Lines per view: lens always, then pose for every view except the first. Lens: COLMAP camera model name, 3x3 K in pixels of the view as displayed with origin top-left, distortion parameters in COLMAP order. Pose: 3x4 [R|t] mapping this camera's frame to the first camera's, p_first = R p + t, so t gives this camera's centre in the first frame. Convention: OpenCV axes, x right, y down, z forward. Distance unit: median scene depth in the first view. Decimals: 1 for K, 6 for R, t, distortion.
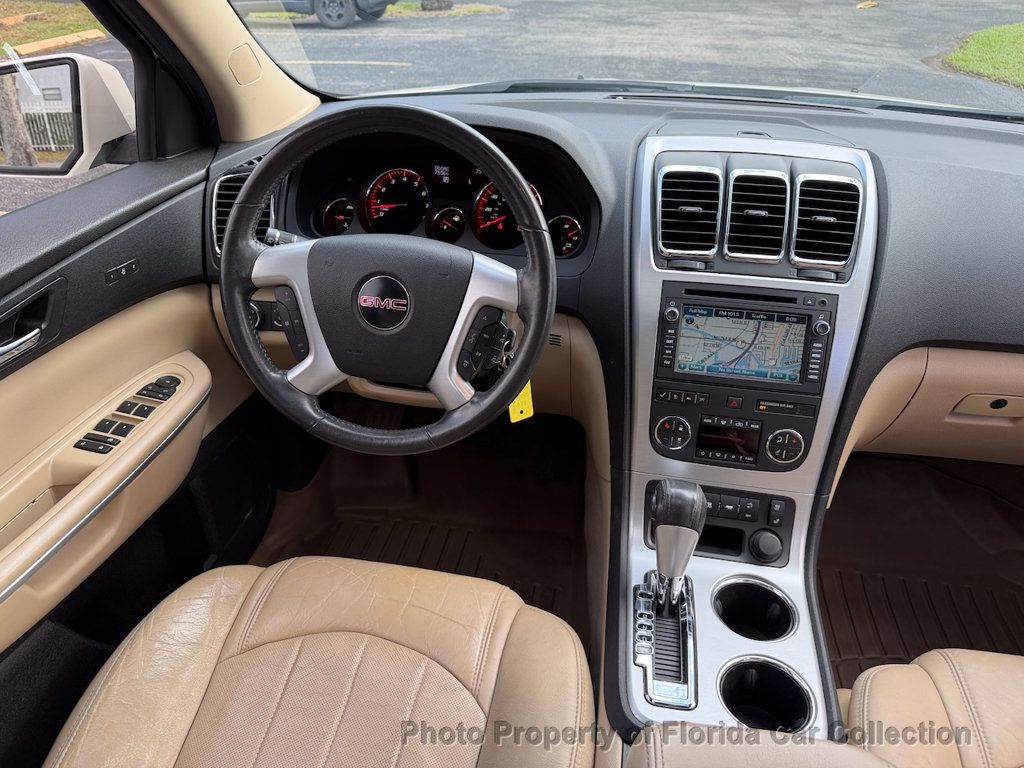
lens RADIAL K [[740.1, 0, 514.8], [0, 740.1, 395.7], [0, 0, 1]] dist [0.150115, -0.214796]
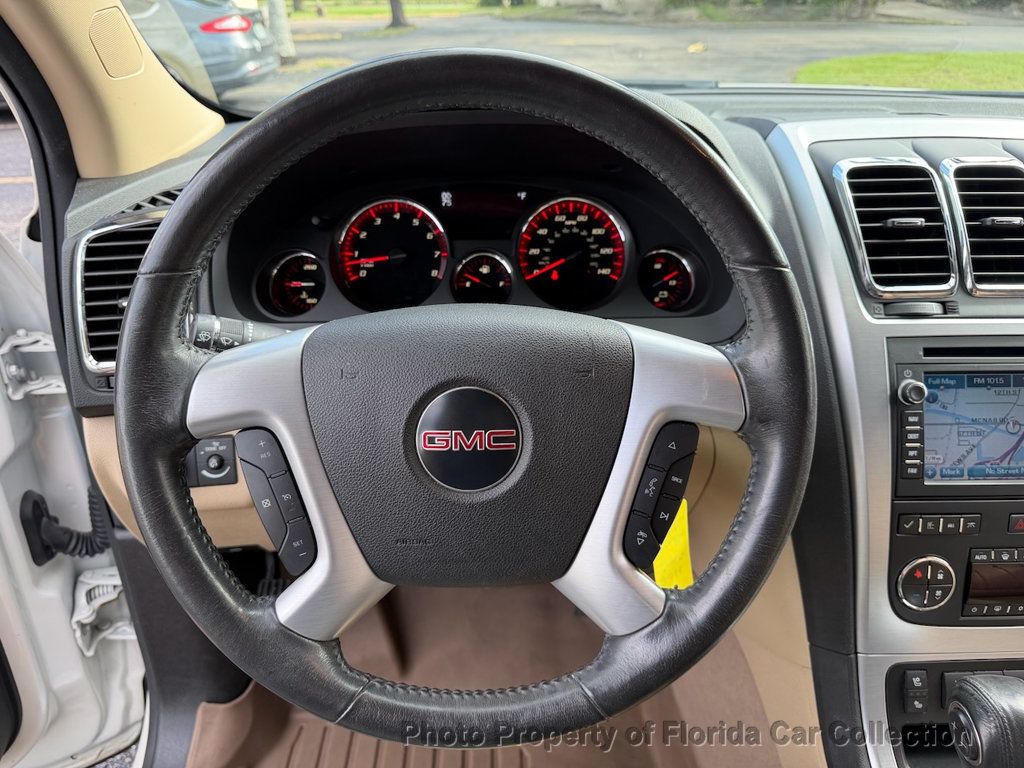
lens RADIAL K [[732.3, 0, 512.0], [0, 732.3, 384.0], [0, 0, 1]] dist [0.048085, -0.056118]
pose [[0.978109, -0.109403, 0.177016, -0.209130], [0.122502, 0.990350, -0.064815, -0.115030], [-0.168217, 0.085081, 0.982071, 0.461489]]
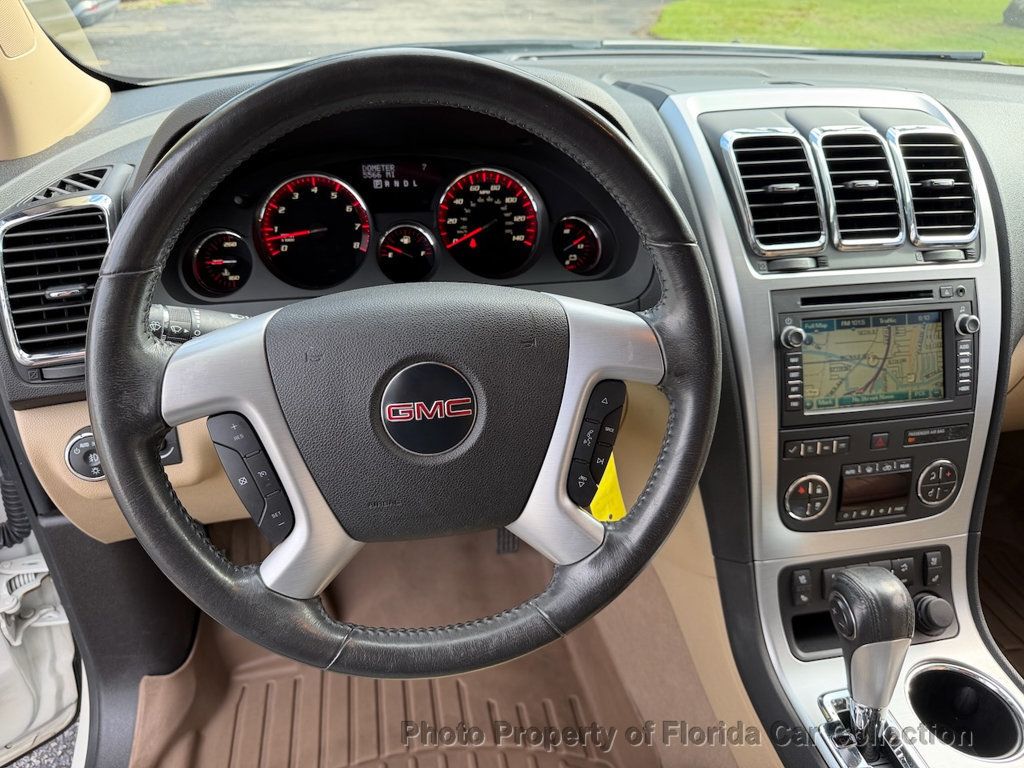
lens RADIAL K [[736.4, 0, 506.9], [0, 736.4, 388.9], [0, 0, 1]] dist [0.075808, -0.106720]
pose [[0.932871, -0.189922, 0.306074, -0.261103], [0.188119, 0.981498, 0.035670, -0.135111], [-0.307186, 0.024303, 0.951339, 0.413423]]
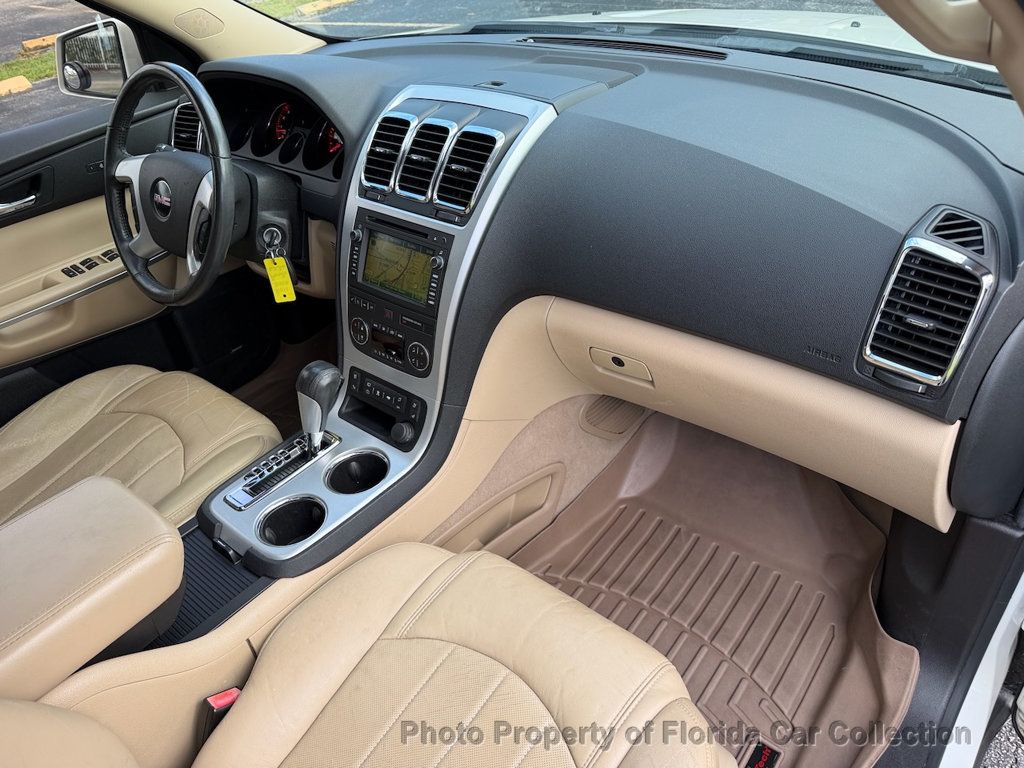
lens RADIAL K [[726.8, 0, 512.0], [0, 726.8, 386.6], [0, 0, 1]] dist [0.097615, -0.125043]
pose [[0.858785, 0.216061, -0.464549, 1.046433], [-0.166942, 0.975251, 0.144972, -0.081723], [0.484374, -0.046947, 0.873600, 0.043078]]
